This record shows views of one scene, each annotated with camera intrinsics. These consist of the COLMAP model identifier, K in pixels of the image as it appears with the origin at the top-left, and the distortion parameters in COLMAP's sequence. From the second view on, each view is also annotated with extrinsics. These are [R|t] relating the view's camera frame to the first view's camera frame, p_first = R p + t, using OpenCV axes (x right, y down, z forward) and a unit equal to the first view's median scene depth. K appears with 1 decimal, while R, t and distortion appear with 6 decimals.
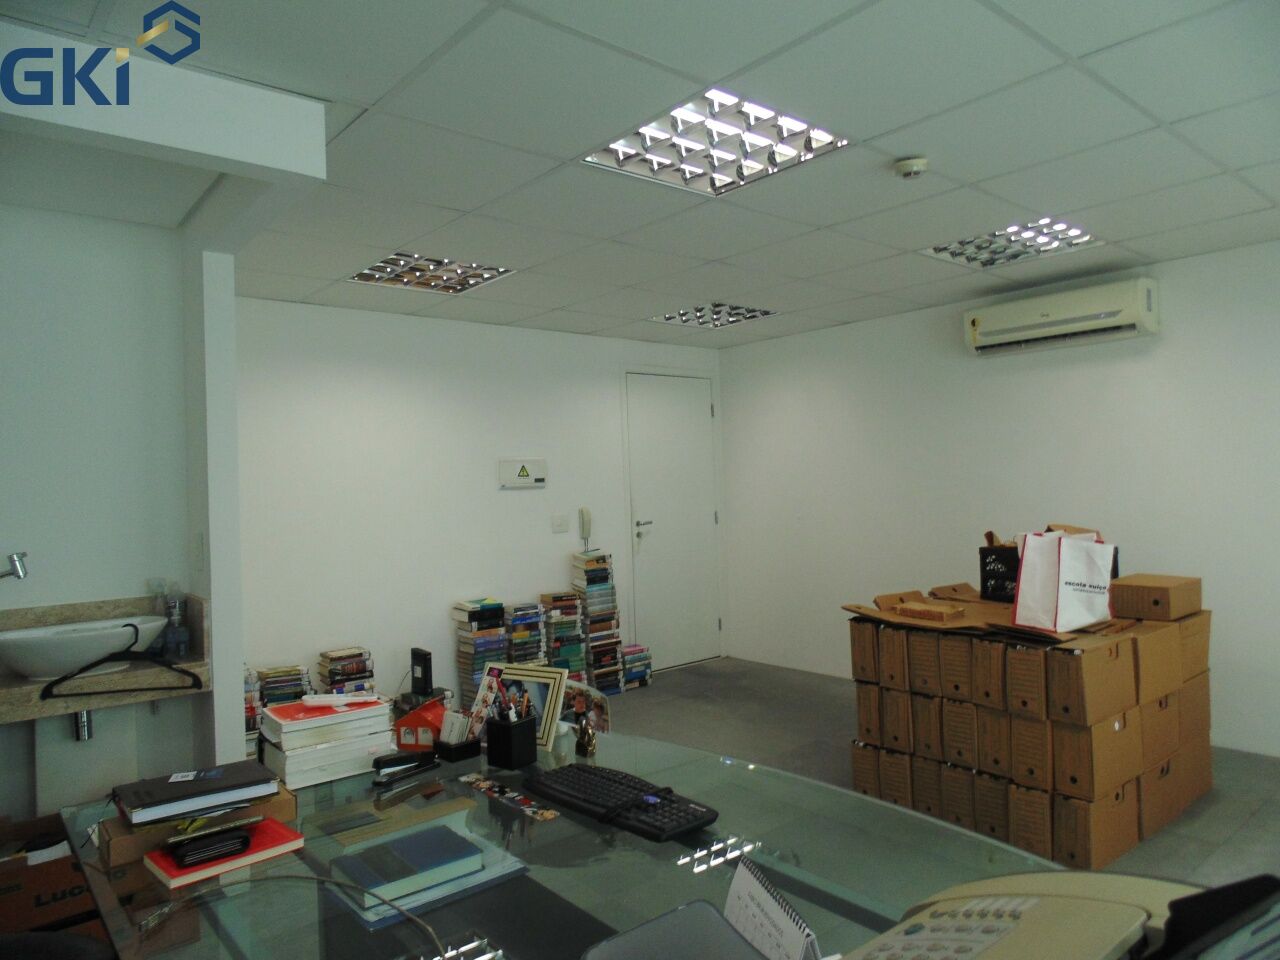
lens RADIAL K [[851.8, 0, 652.6], [0, 851.8, 480.5], [0, 0, 1]] dist [-0.020502, 0.001845]
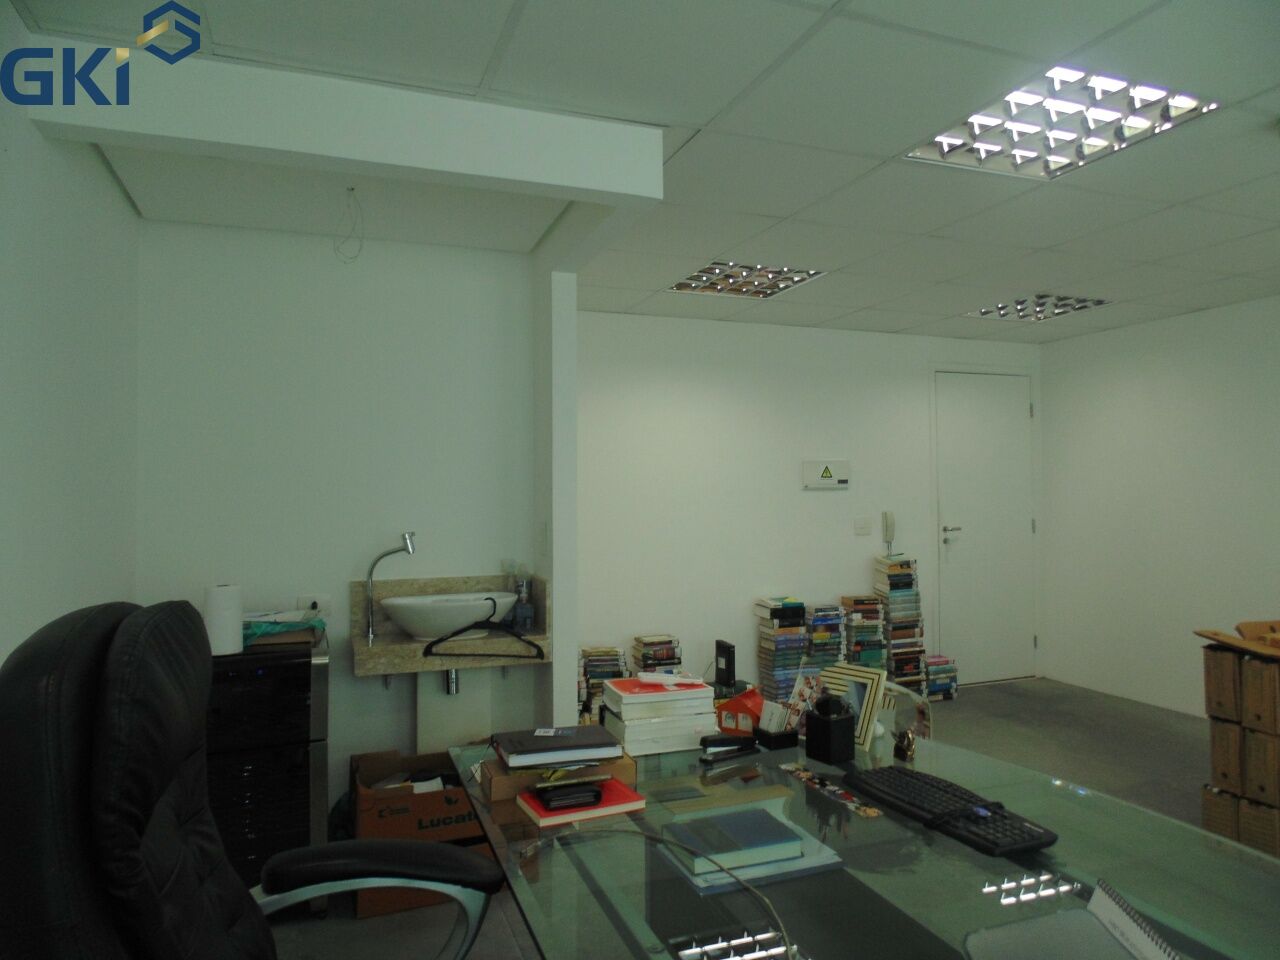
lens RADIAL K [[851.8, 0, 648.7], [0, 851.8, 479.6], [0, 0, 1]] dist [-0.020502, 0.001845]
pose [[0.941188, 0.020331, -0.337272, -0.022498], [-0.021151, 0.999776, 0.001243, 0.001917], [0.337222, 0.005964, 0.941406, -0.021471]]
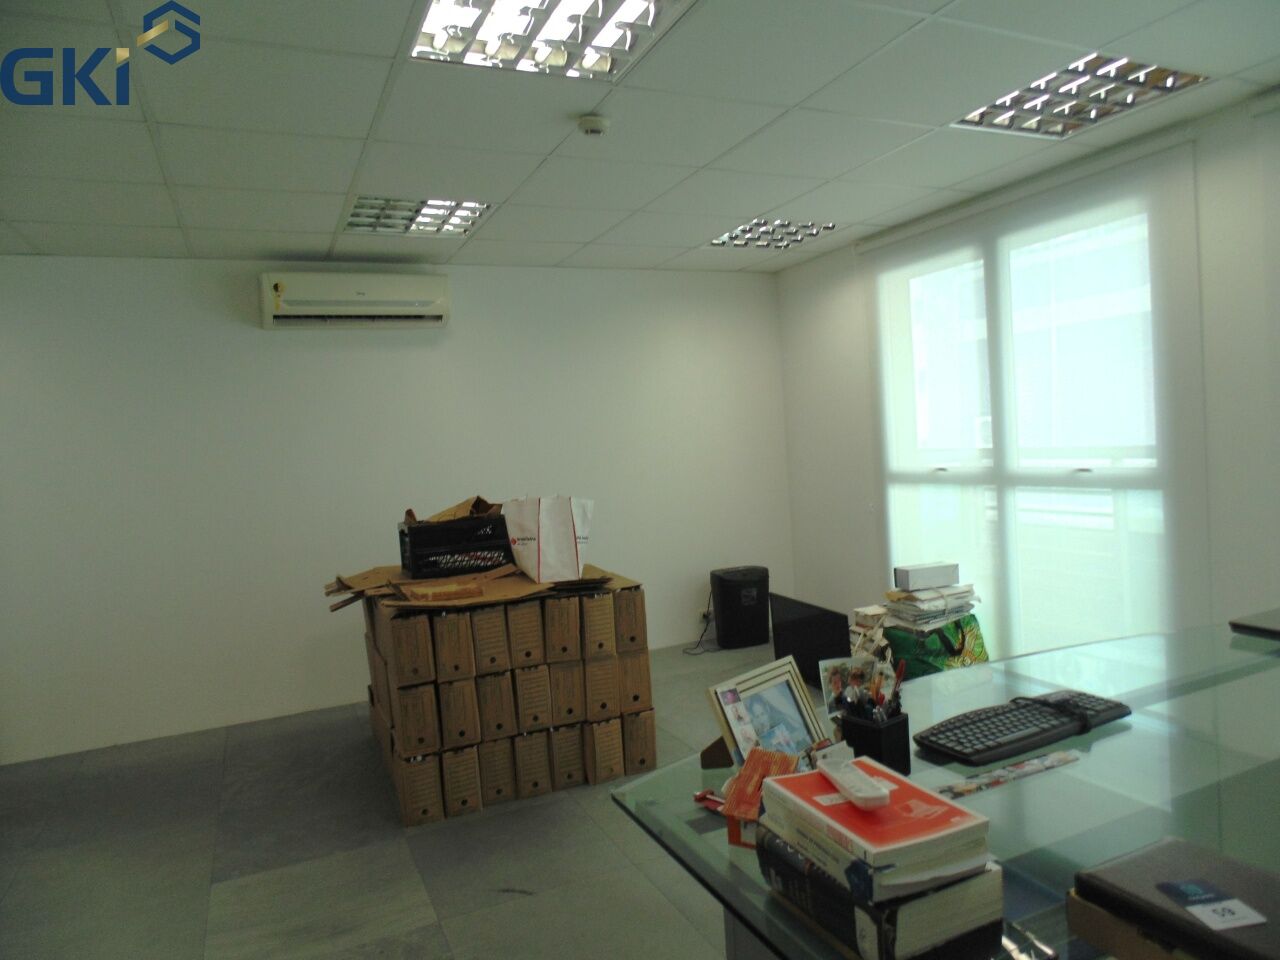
lens RADIAL K [[851.8, 0, 644.2], [0, 851.8, 479.5], [0, 0, 1]] dist [-0.020502, 0.001845]
pose [[0.271009, -0.032089, 0.962042, -0.630413], [0.052469, 0.998451, 0.018523, 0.031272], [-0.961146, 0.045457, 0.272273, 0.662979]]
